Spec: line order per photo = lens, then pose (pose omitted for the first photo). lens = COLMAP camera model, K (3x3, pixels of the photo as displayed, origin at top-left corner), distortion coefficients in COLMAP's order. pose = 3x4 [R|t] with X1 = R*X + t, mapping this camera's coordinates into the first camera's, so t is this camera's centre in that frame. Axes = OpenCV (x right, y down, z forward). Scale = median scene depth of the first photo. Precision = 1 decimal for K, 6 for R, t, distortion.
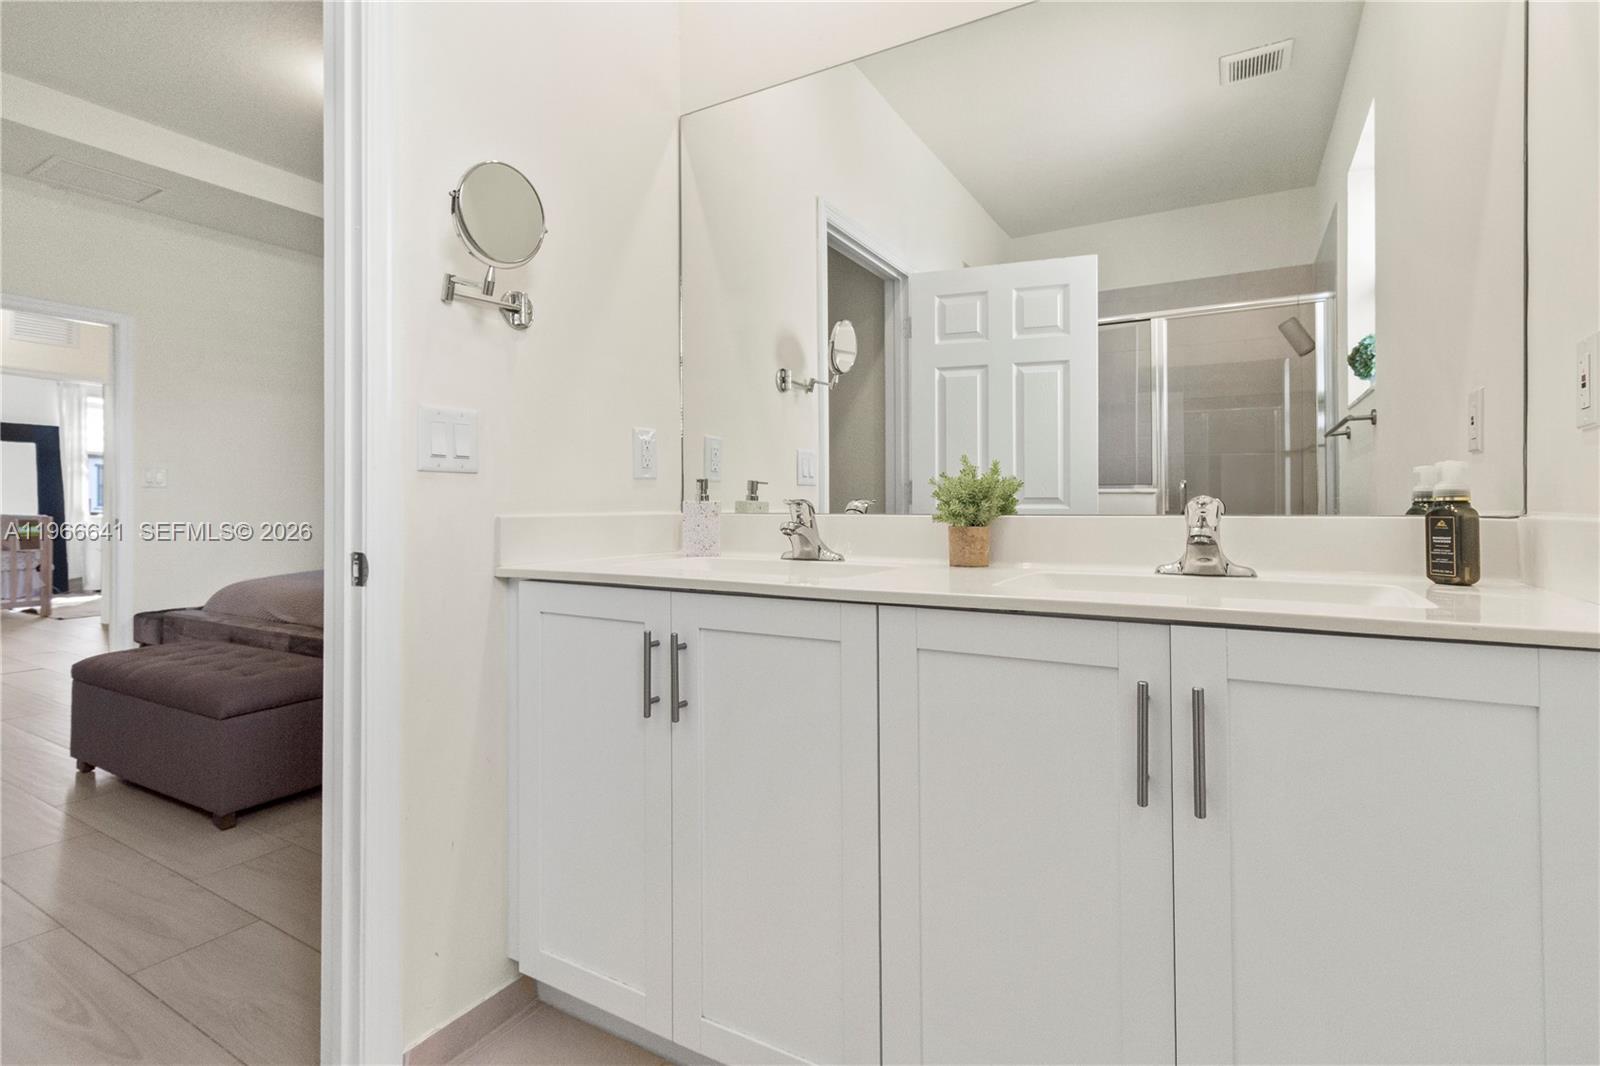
lens RADIAL K [[738.3, 0, 800.7], [0, 738.3, 518.4], [0, 0, 1]] dist [0.006506, -0.001939]
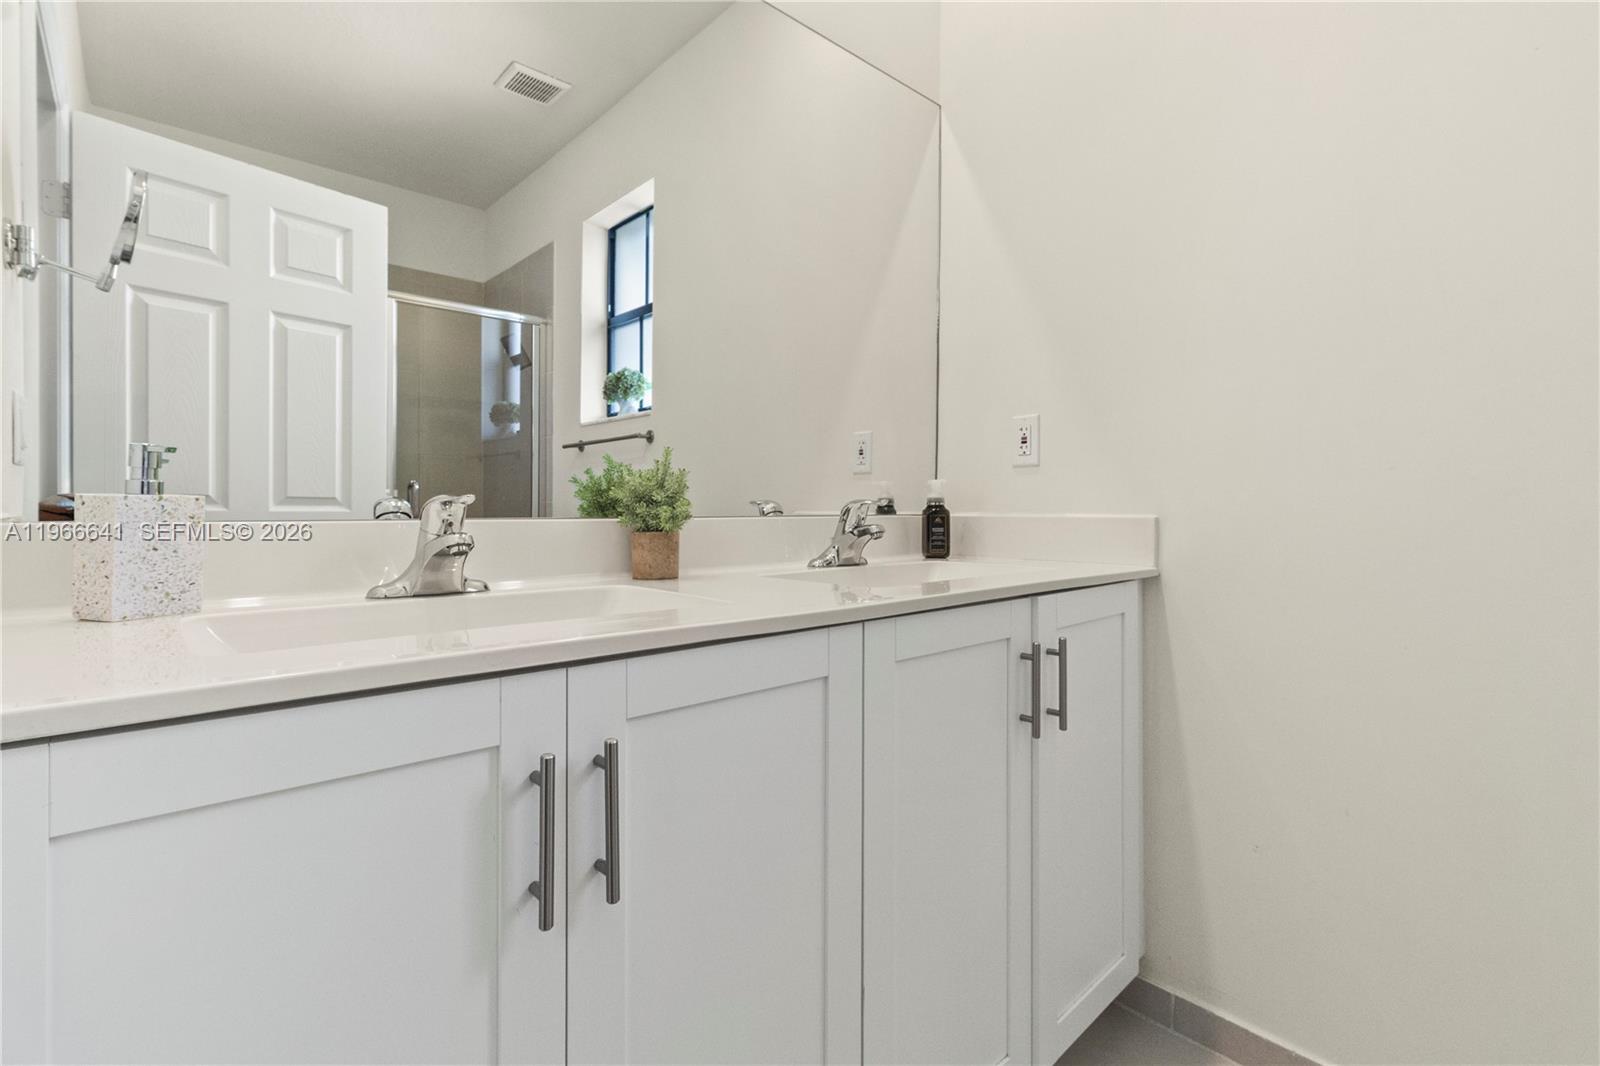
lens RADIAL K [[738.3, 0, 853.1], [0, 738.3, 514.8], [0, 0, 1]] dist [0.006506, -0.001939]
pose [[0.304947, -0.006158, 0.952349, -0.236598], [0.015407, 0.999880, 0.001532, -0.002884], [-0.952245, 0.014206, 0.305006, 0.247451]]
